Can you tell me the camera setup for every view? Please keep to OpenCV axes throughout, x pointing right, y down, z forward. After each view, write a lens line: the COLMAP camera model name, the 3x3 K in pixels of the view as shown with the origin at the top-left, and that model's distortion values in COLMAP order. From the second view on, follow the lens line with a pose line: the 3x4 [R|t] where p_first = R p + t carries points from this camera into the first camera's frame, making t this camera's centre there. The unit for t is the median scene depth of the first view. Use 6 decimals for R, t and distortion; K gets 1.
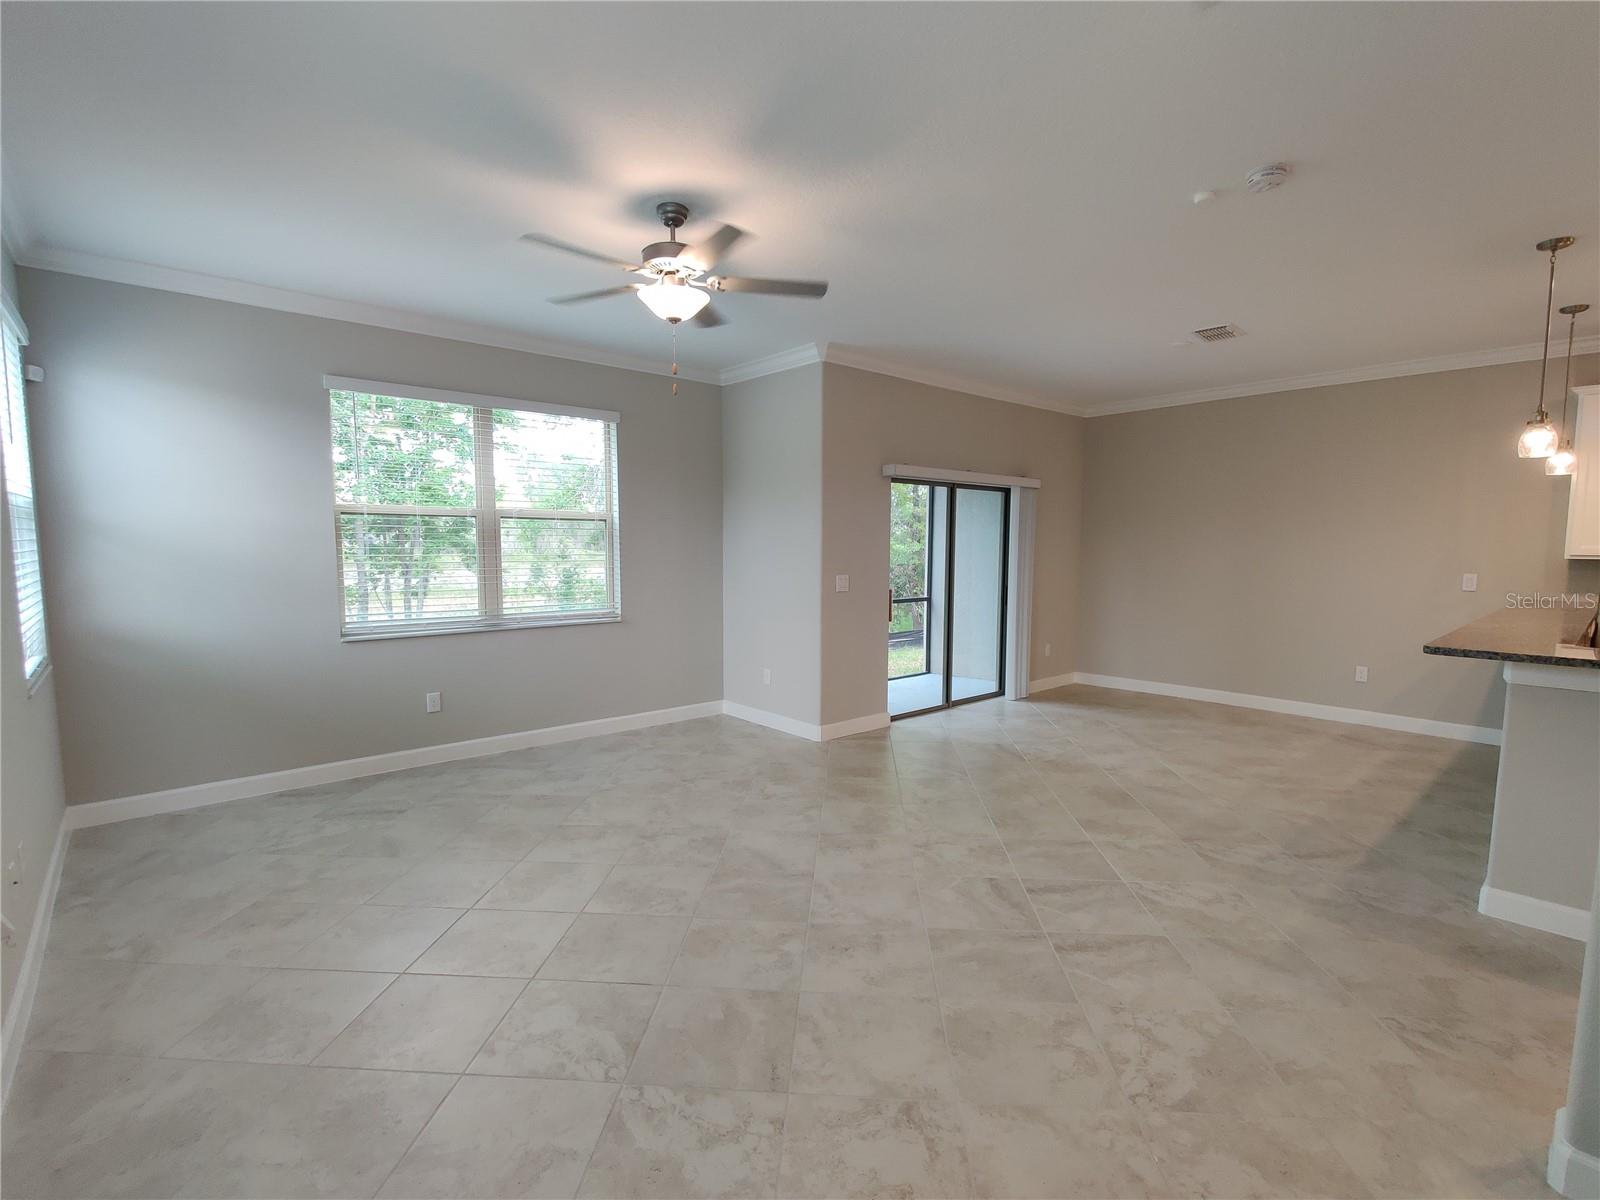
lens RADIAL K [[741.8, 0, 796.3], [0, 741.8, 618.1], [0, 0, 1]] dist [0.002250, -0.012915]
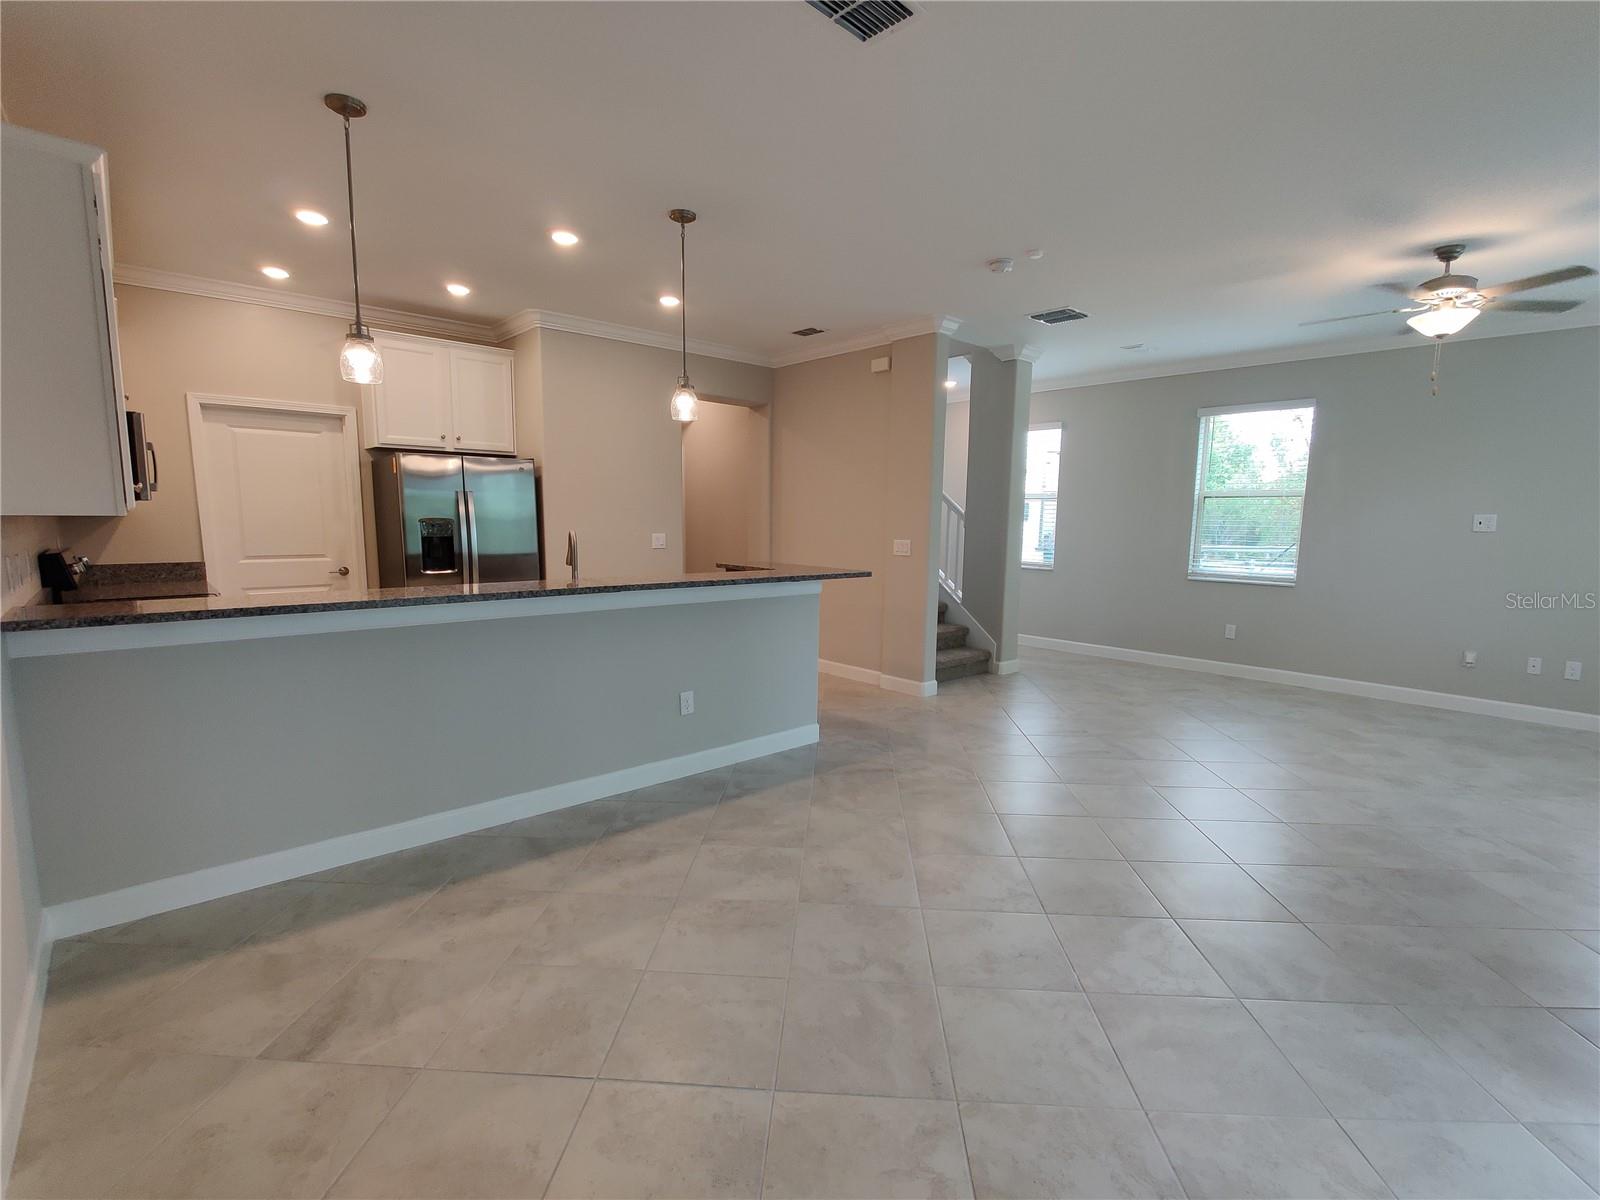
lens RADIAL K [[741.8, 0, 796.3], [0, 741.8, 618.1], [0, 0, 1]] dist [0.002250, -0.012915]
pose [[-0.999843, -0.013124, -0.011864, 0.714043], [-0.015561, 0.971439, 0.236777, -0.165299], [0.008418, 0.236925, -0.971492, 1.769057]]
